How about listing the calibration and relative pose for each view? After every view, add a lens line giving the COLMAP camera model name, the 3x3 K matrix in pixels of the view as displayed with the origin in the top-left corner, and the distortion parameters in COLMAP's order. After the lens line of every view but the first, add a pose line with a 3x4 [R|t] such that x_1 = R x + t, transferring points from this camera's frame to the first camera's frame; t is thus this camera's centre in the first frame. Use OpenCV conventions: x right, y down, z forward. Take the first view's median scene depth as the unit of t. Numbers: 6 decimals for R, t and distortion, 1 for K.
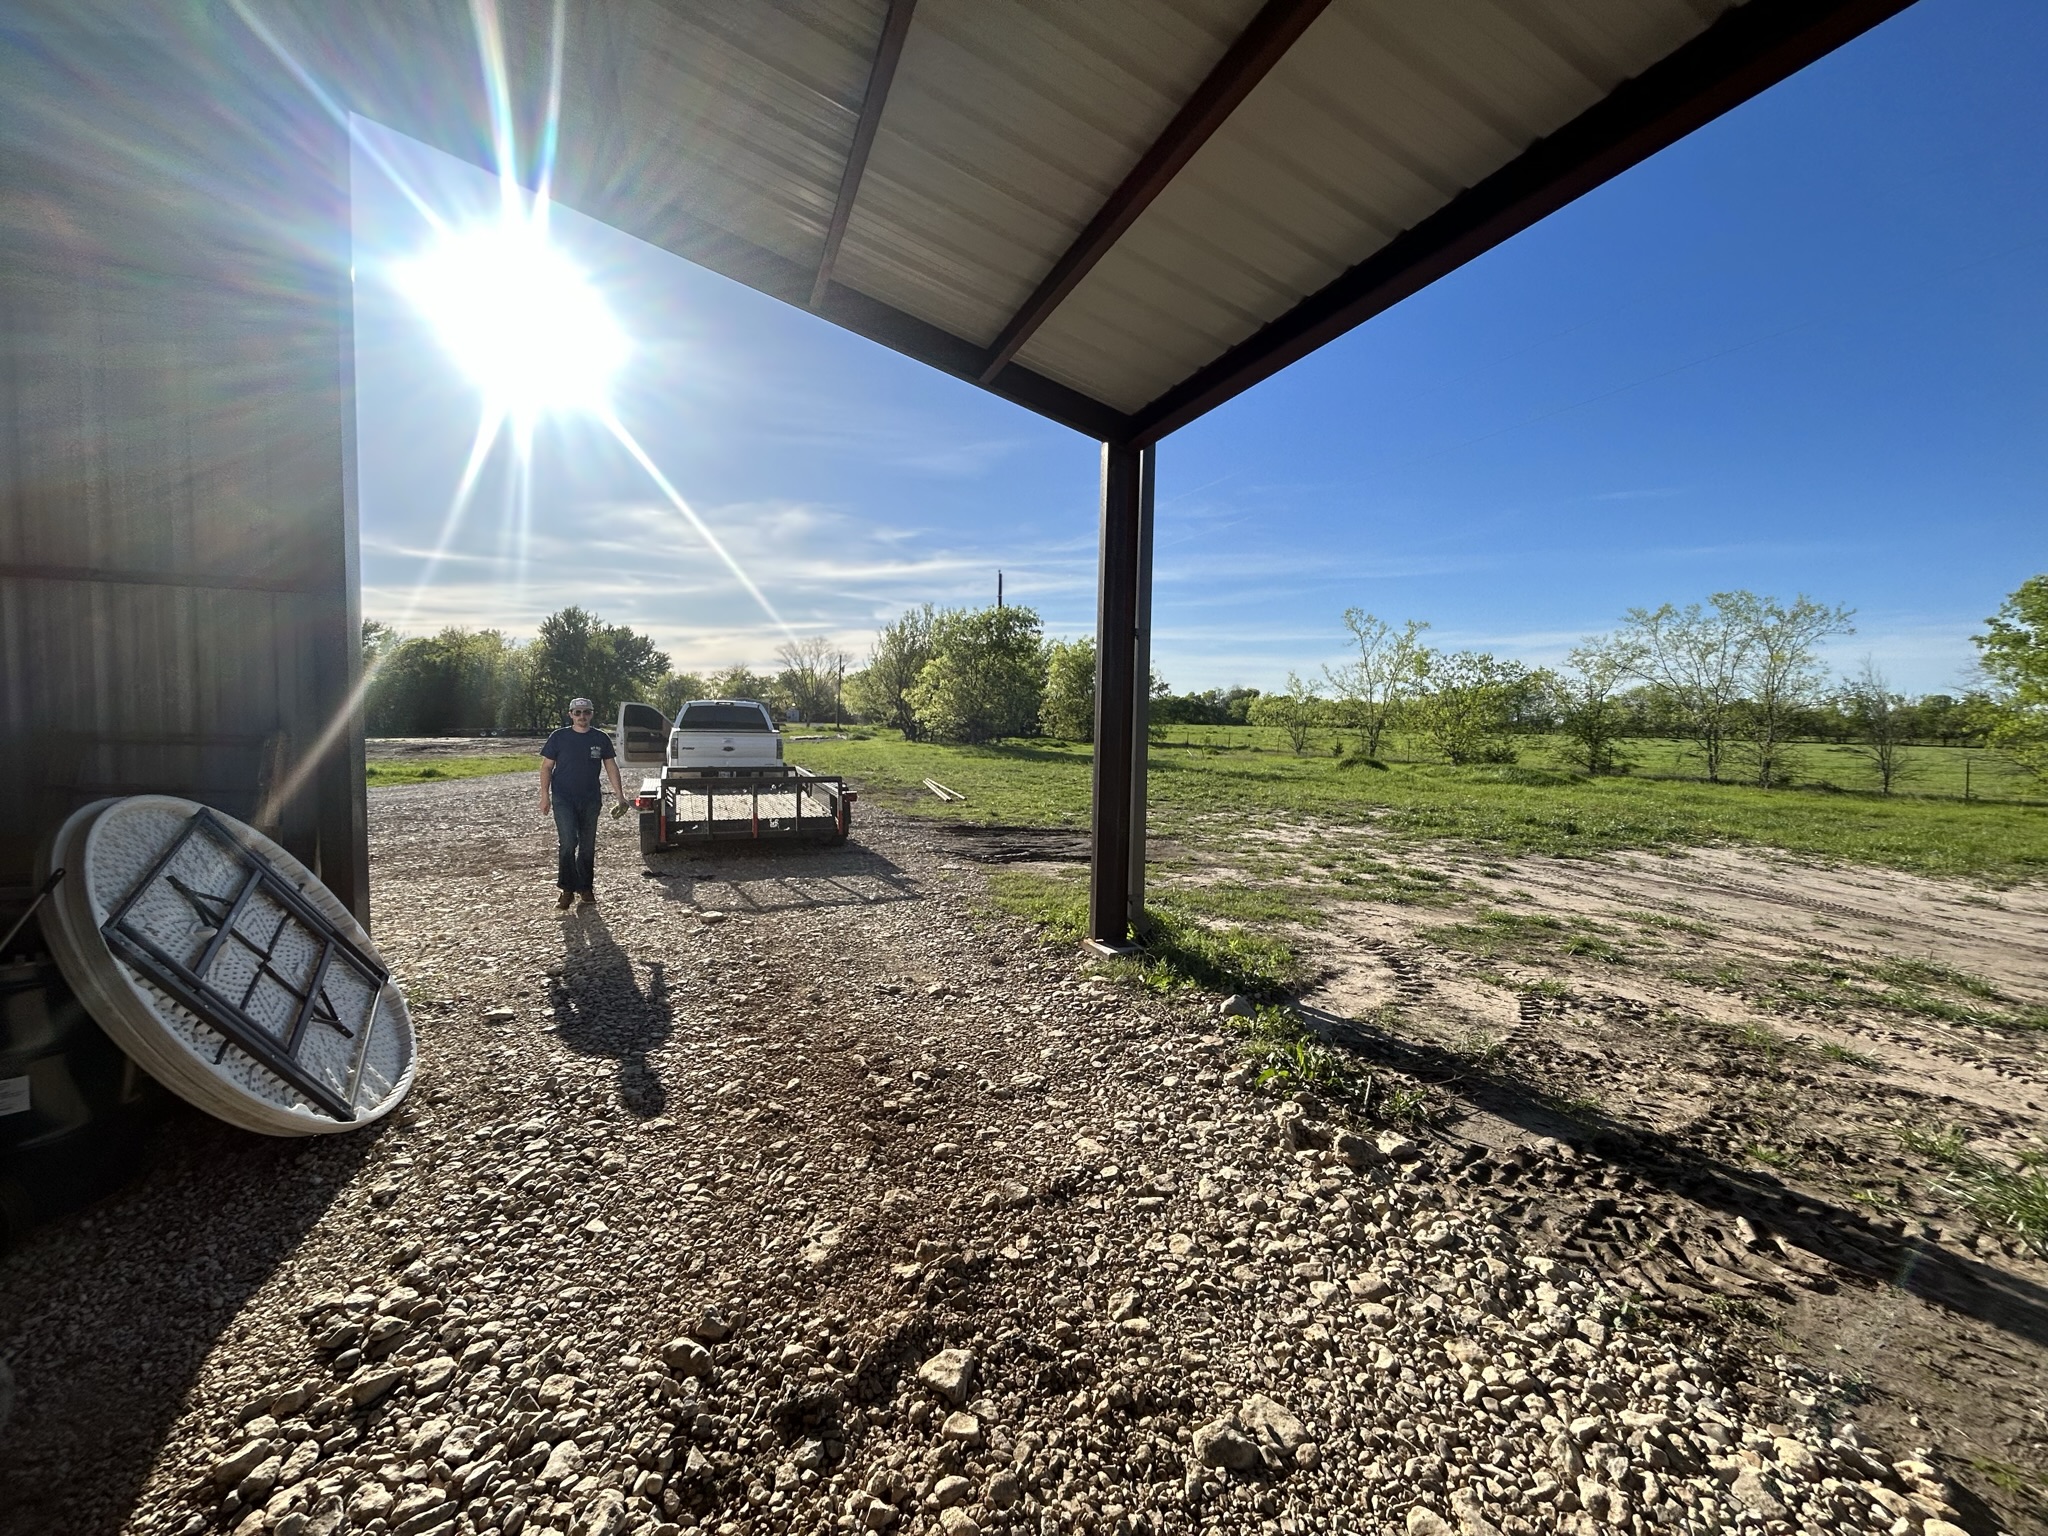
lens RADIAL K [[825.6, 0, 1024.4], [0, 825.6, 738.7], [0, 0, 1]] dist [-0.001384, 0.000609]
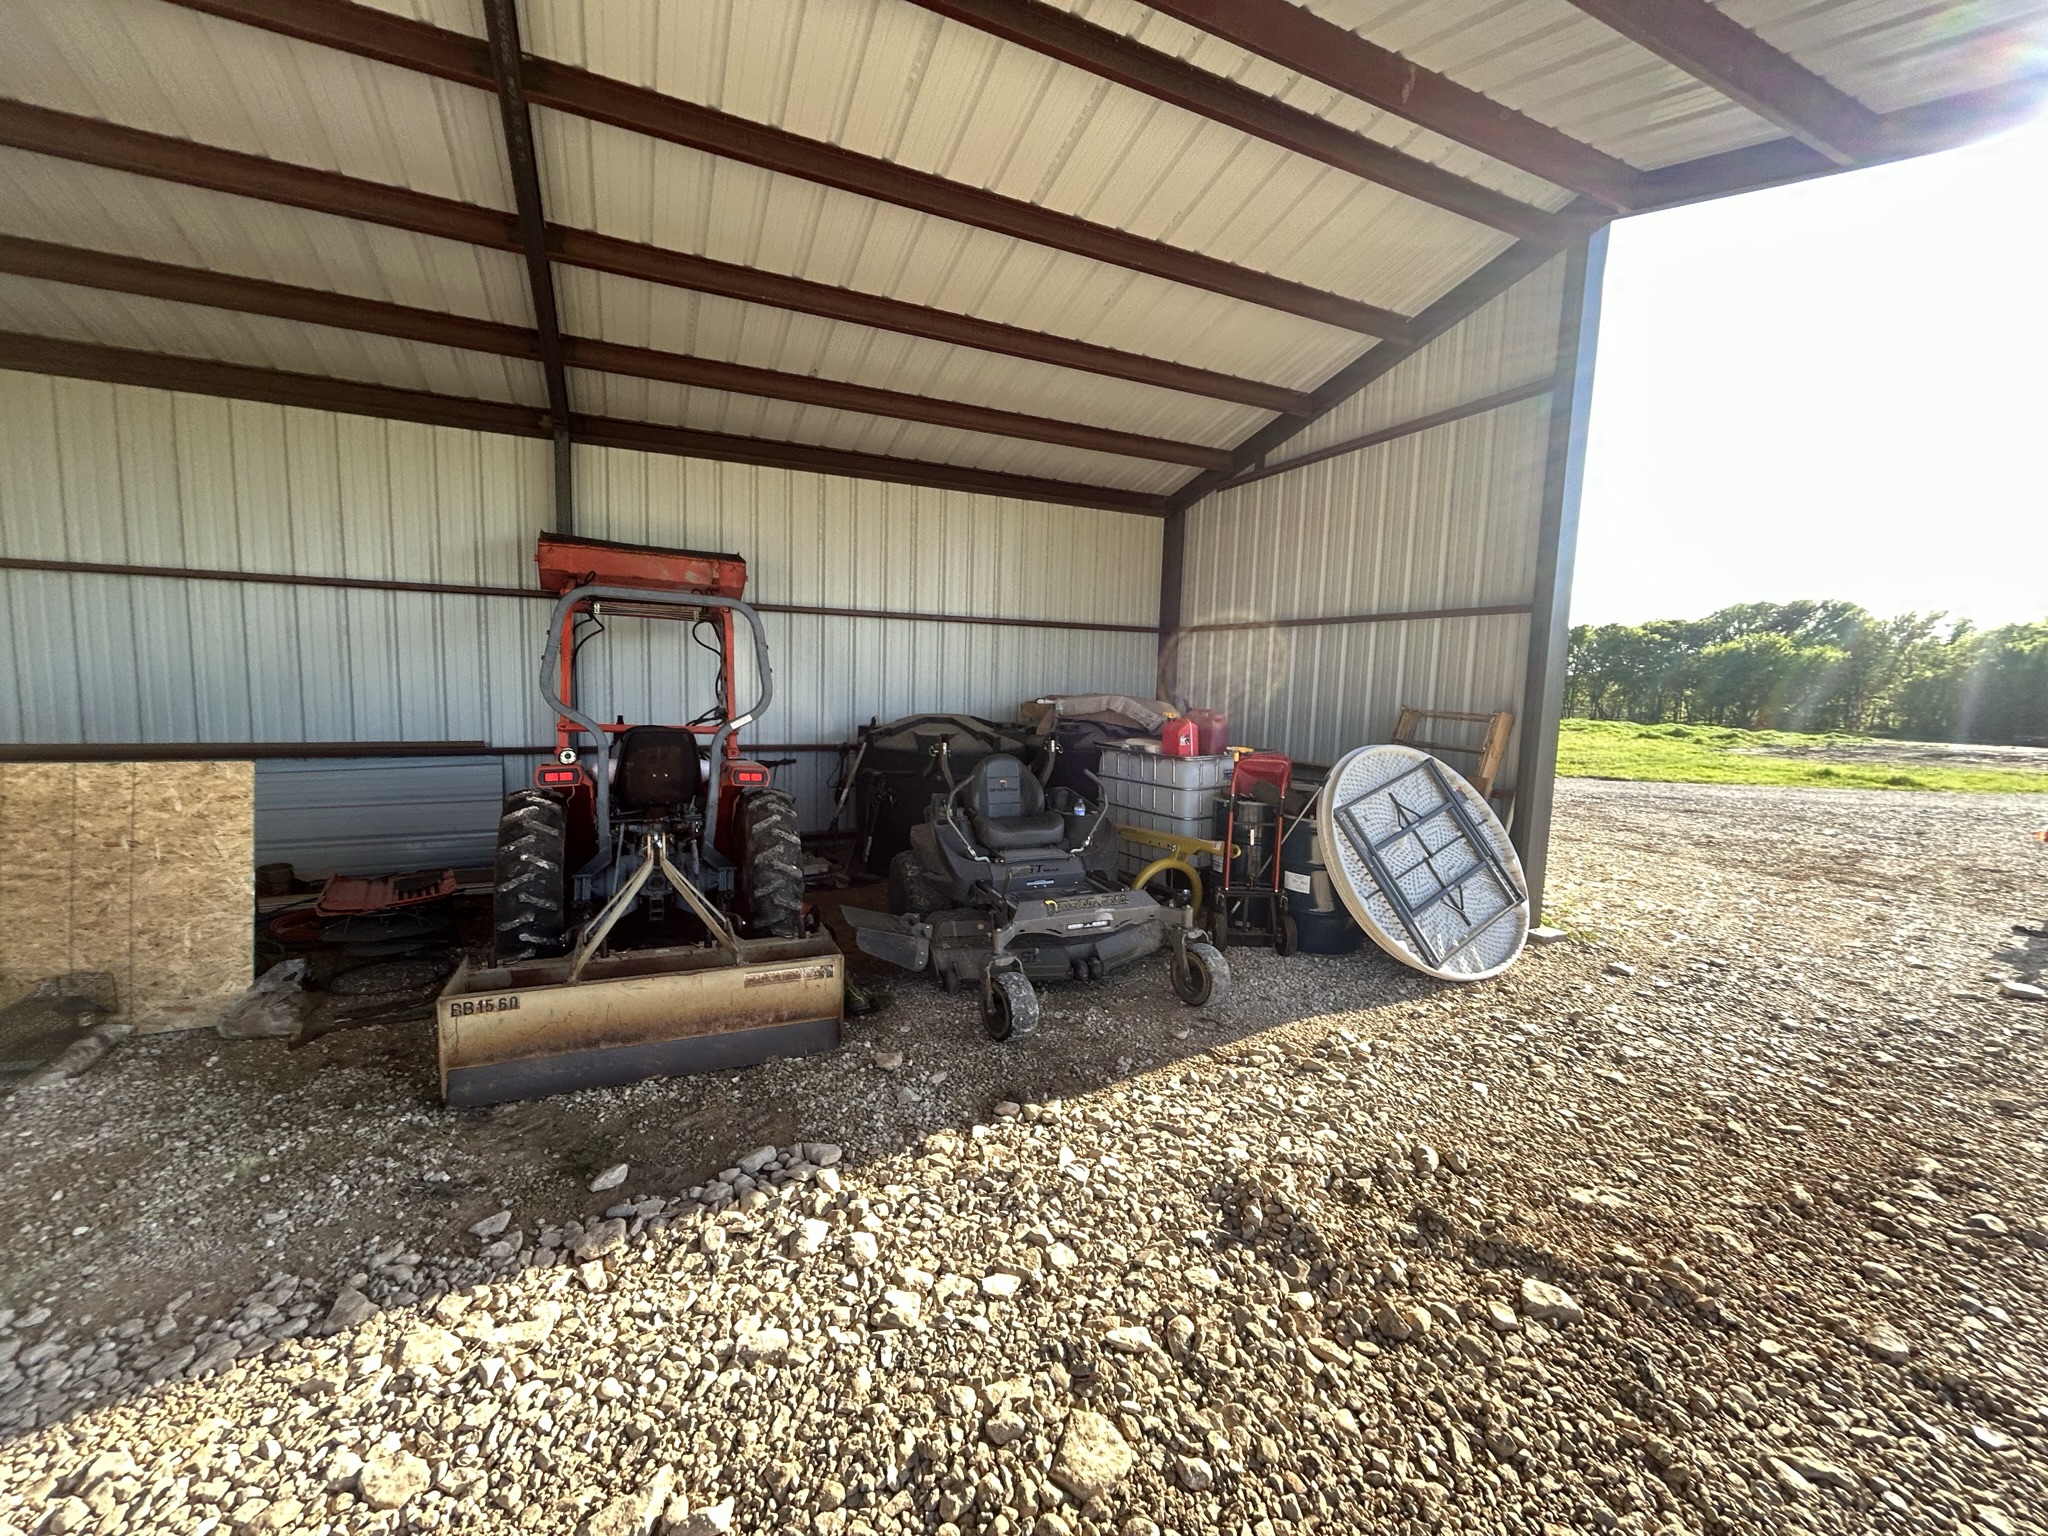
lens RADIAL K [[825.6, 0, 1015.7], [0, 825.6, 760.9], [0, 0, 1]] dist [-0.001384, 0.000609]
pose [[0.055676, 0.082577, -0.995028, 0.534122], [-0.053700, 0.995379, 0.079602, 0.008129], [0.997004, 0.049001, 0.059853, 0.122352]]
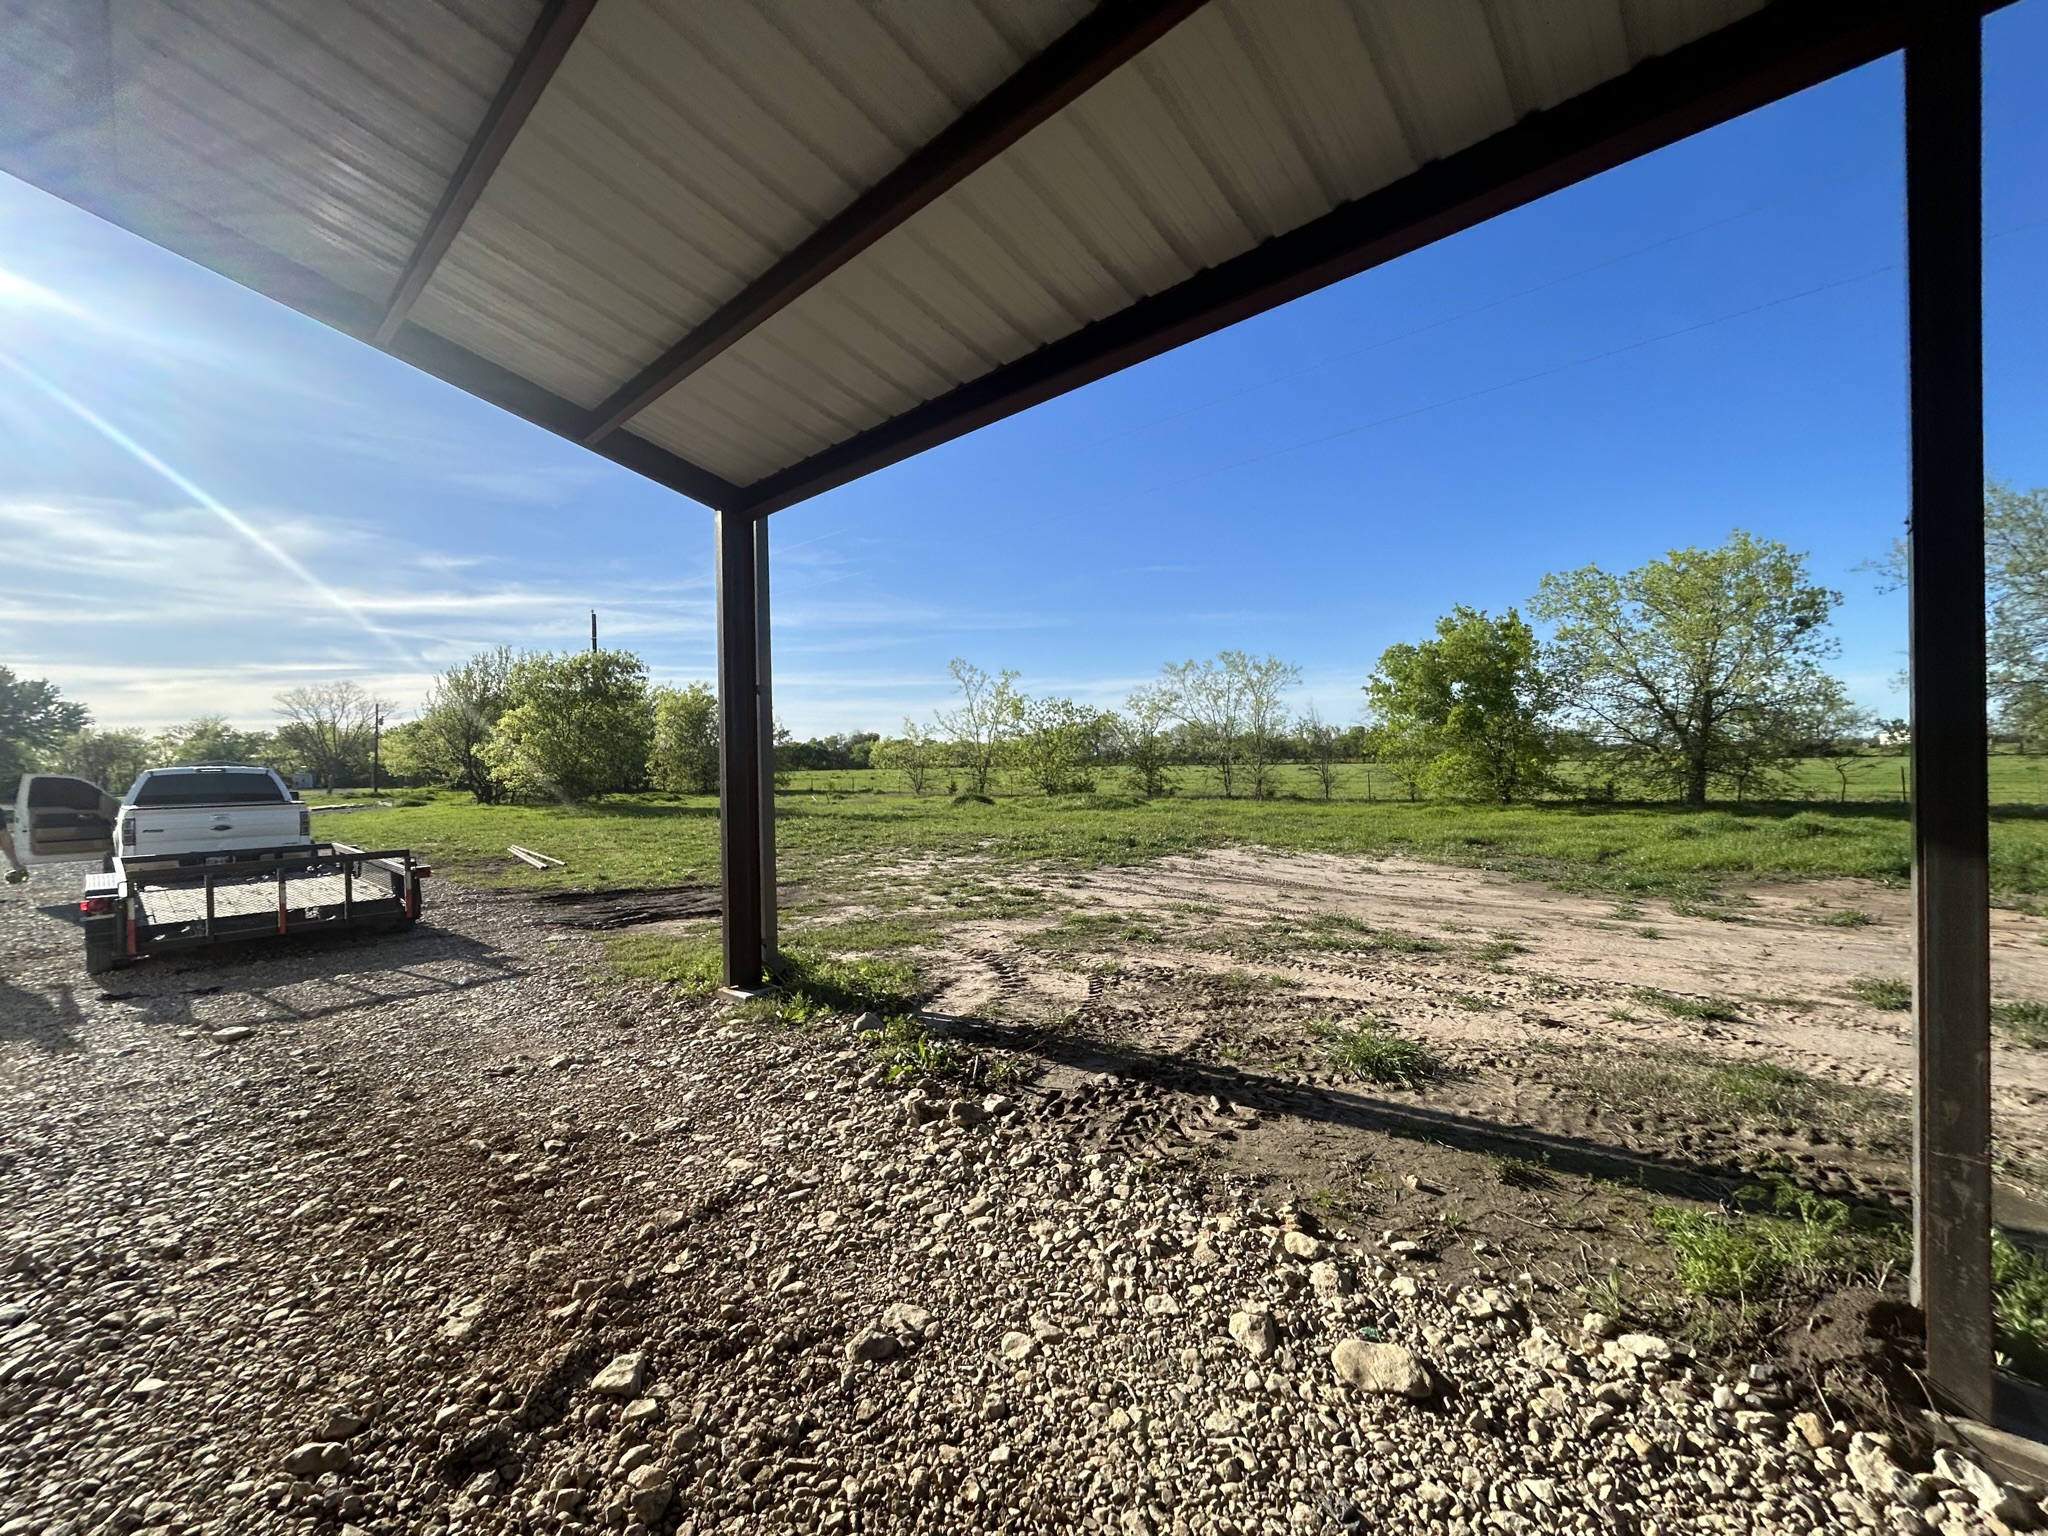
lens RADIAL K [[825.6, 0, 1018.8], [0, 825.6, 774.6], [0, 0, 1]] dist [-0.001384, 0.000609]
pose [[0.902763, -0.045097, 0.427767, -0.028550], [0.049824, 0.998758, 0.000145, -0.001929], [-0.427242, 0.021183, 0.903889, -0.139990]]
